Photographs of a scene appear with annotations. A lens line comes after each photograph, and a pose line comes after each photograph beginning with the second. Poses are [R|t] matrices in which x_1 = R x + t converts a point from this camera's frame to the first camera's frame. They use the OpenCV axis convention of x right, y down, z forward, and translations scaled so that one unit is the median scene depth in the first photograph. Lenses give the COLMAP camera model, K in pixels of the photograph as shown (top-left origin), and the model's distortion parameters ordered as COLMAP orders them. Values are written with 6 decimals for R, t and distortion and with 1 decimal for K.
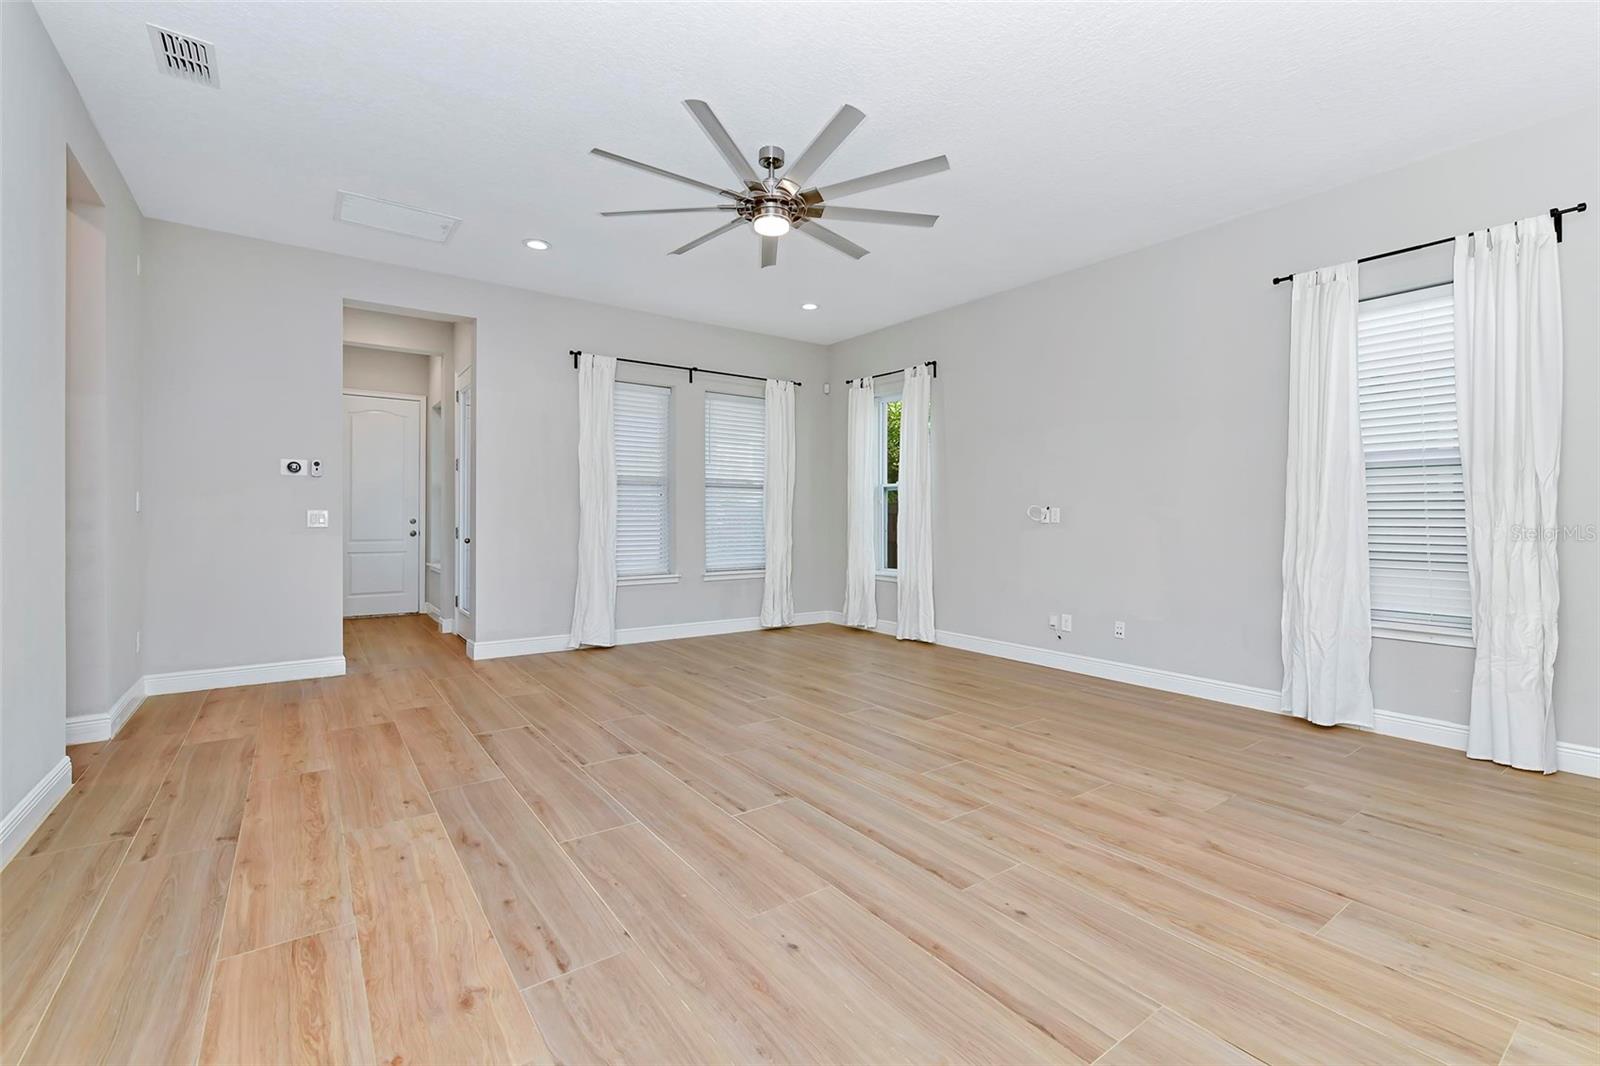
lens RADIAL K [[695.7, 0, 804.6], [0, 695.7, 522.6], [0, 0, 1]] dist [0.001035, -0.001619]
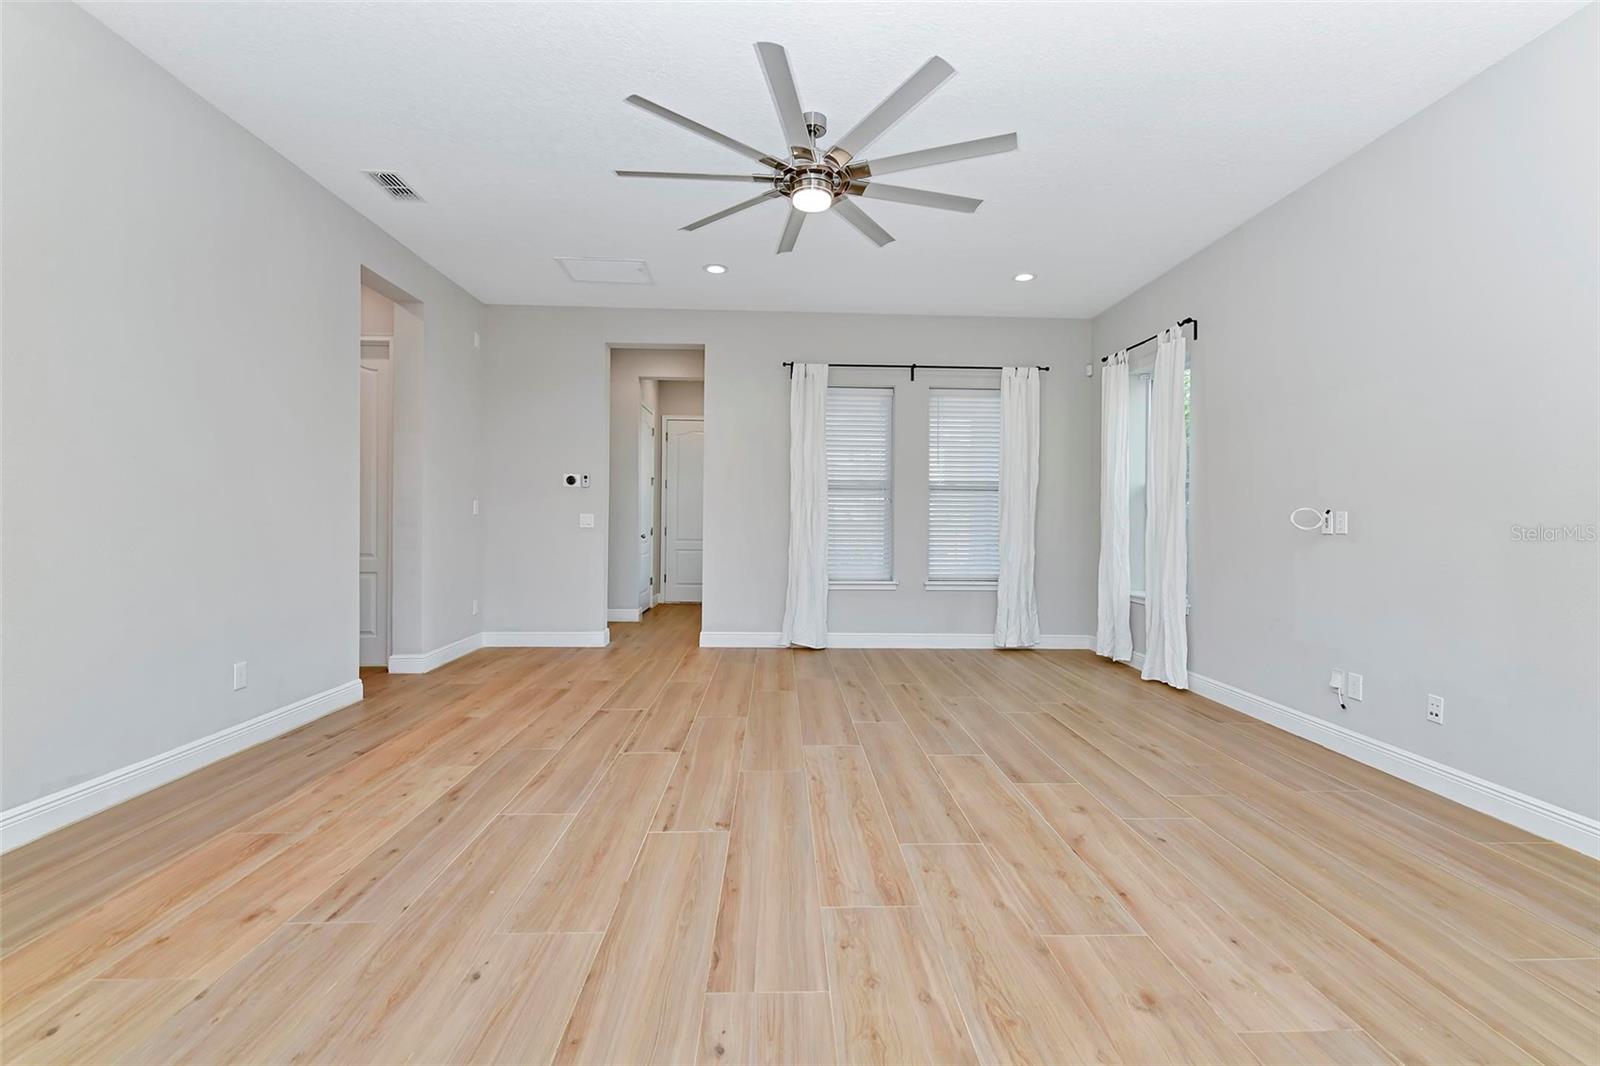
lens RADIAL K [[695.7, 0, 804.2], [0, 695.7, 522.4], [0, 0, 1]] dist [0.001035, -0.001619]
pose [[0.831869, 0.006968, -0.554928, 0.440798], [-0.012796, 0.999896, -0.006626, 0.001093], [0.554824, 0.012613, 0.831872, 0.236556]]
